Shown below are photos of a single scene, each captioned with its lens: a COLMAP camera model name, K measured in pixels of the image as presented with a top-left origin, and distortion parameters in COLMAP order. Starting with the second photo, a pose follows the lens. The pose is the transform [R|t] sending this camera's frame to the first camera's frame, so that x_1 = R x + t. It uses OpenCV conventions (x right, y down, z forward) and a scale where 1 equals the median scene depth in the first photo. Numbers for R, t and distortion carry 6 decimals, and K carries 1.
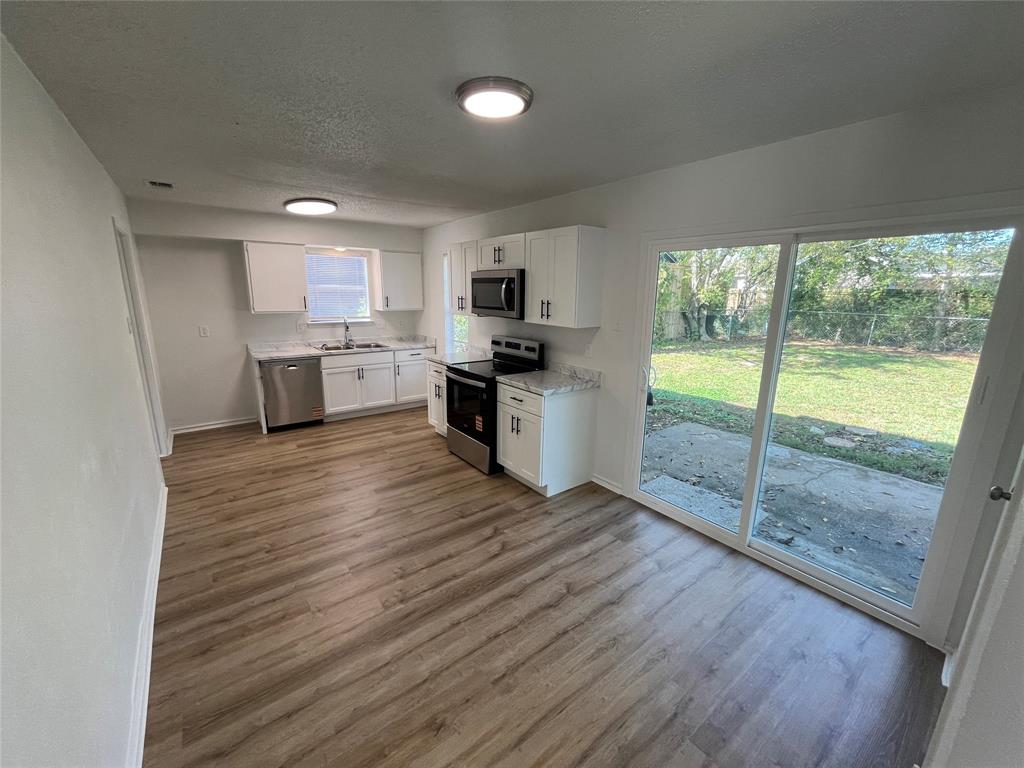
lens RADIAL K [[415.4, 0, 512.0], [0, 415.4, 384.0], [0, 0, 1]] dist [-0.001342, -0.000459]
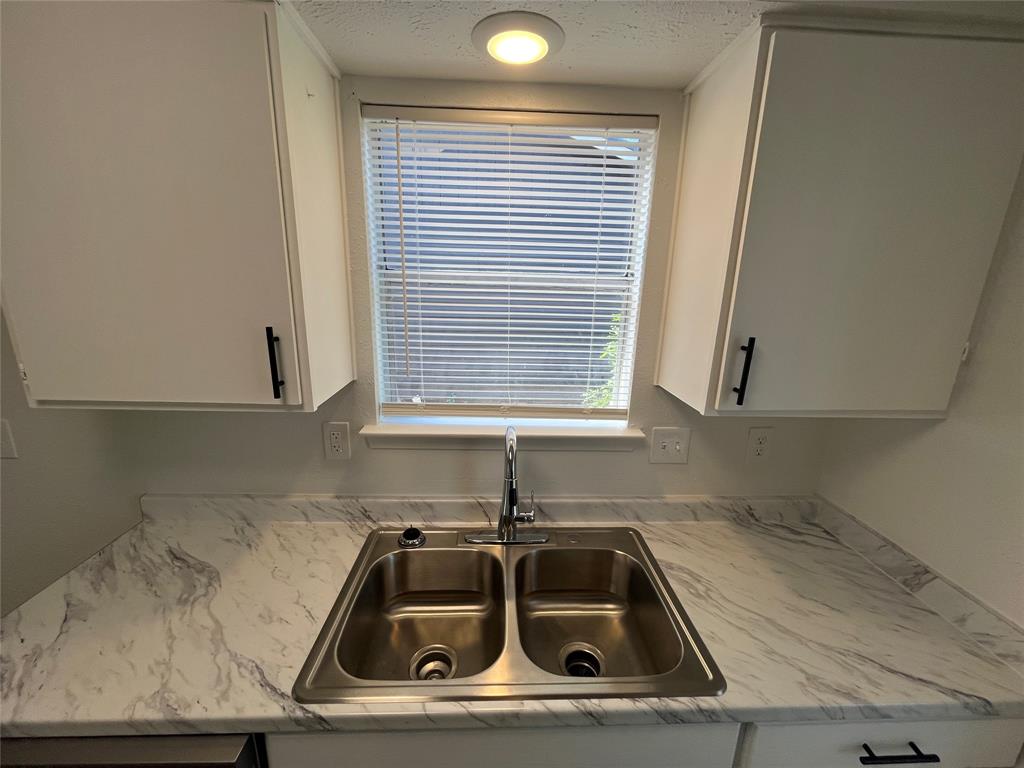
lens RADIAL K [[415.4, 0, 512.0], [0, 415.4, 384.0], [0, 0, 1]] dist [-0.001342, -0.000459]
pose [[0.819610, 0.148008, -0.553473, -0.341365], [-0.145109, 0.988183, 0.049373, -0.226005], [0.554240, 0.039848, 0.831402, 0.977951]]
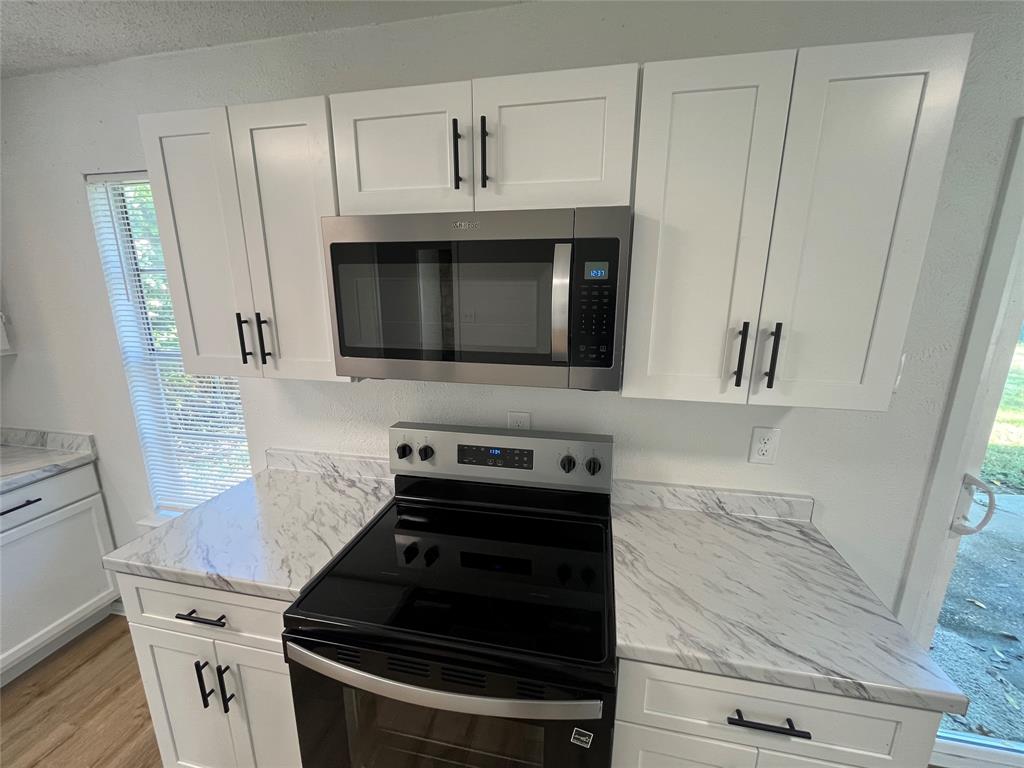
lens RADIAL K [[415.4, 0, 512.0], [0, 415.4, 384.0], [0, 0, 1]] dist [-0.001342, -0.000459]
pose [[0.752355, -0.160244, 0.638970, -0.167992], [0.155230, 0.985774, 0.064441, -0.149517], [-0.640207, 0.050705, 0.766527, 0.652138]]
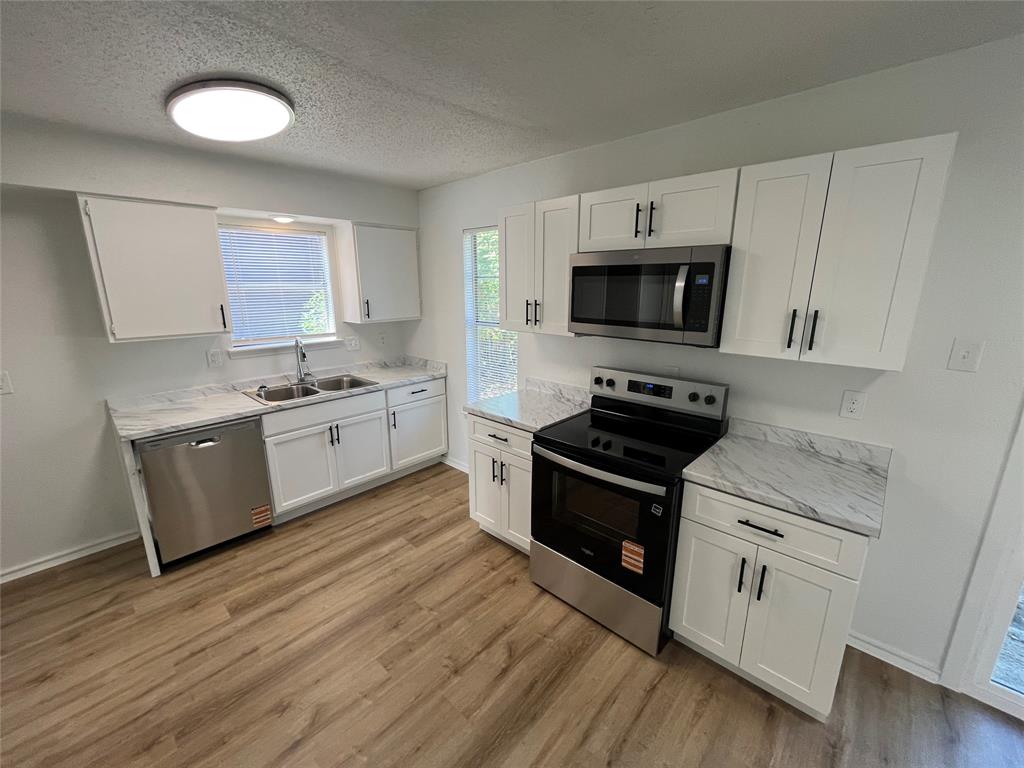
lens RADIAL K [[415.4, 0, 512.0], [0, 415.4, 384.0], [0, 0, 1]] dist [-0.001342, -0.000459]
pose [[0.984788, -0.055121, 0.164787, -0.237584], [0.052739, 0.998431, 0.018796, -0.105661], [-0.165565, -0.009819, 0.986150, 0.432308]]
